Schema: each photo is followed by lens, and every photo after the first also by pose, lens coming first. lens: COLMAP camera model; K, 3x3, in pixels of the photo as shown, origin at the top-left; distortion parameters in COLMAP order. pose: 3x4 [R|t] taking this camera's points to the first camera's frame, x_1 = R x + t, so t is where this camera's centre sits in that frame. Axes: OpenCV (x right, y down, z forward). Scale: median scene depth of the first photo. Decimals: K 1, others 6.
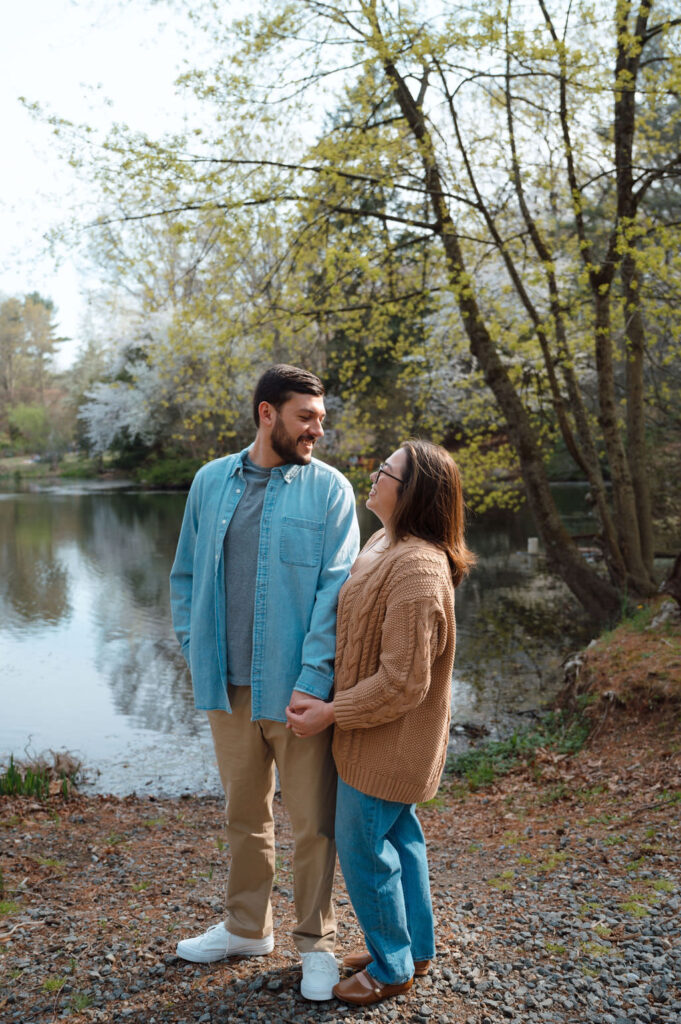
lens RADIAL K [[818.9, 0, 340.5], [0, 818.9, 512.0], [0, 0, 1]] dist [-0.005029, -0.002217]
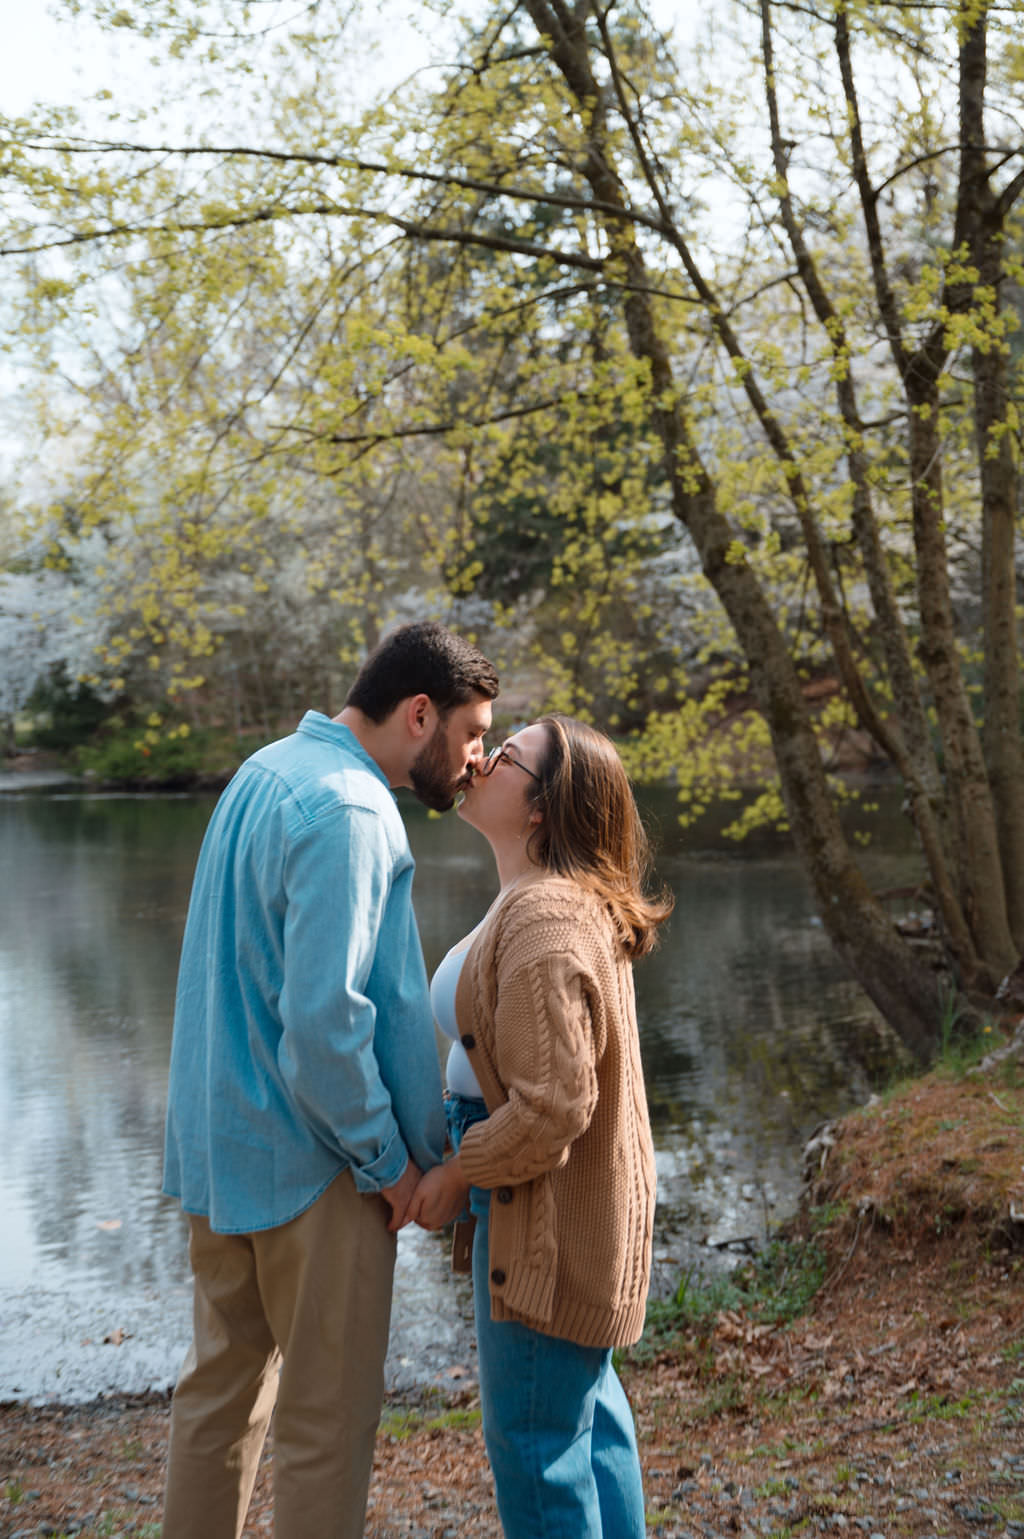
lens RADIAL K [[1710.7, 0, 512.0], [0, 1710.7, 769.5], [0, 0, 1]] dist [0.013520, -0.011280]
pose [[0.999719, -0.001106, -0.023664, 0.140964], [0.000180, 0.999236, -0.039091, -0.000350], [0.023690, 0.039076, 0.998955, -0.056034]]
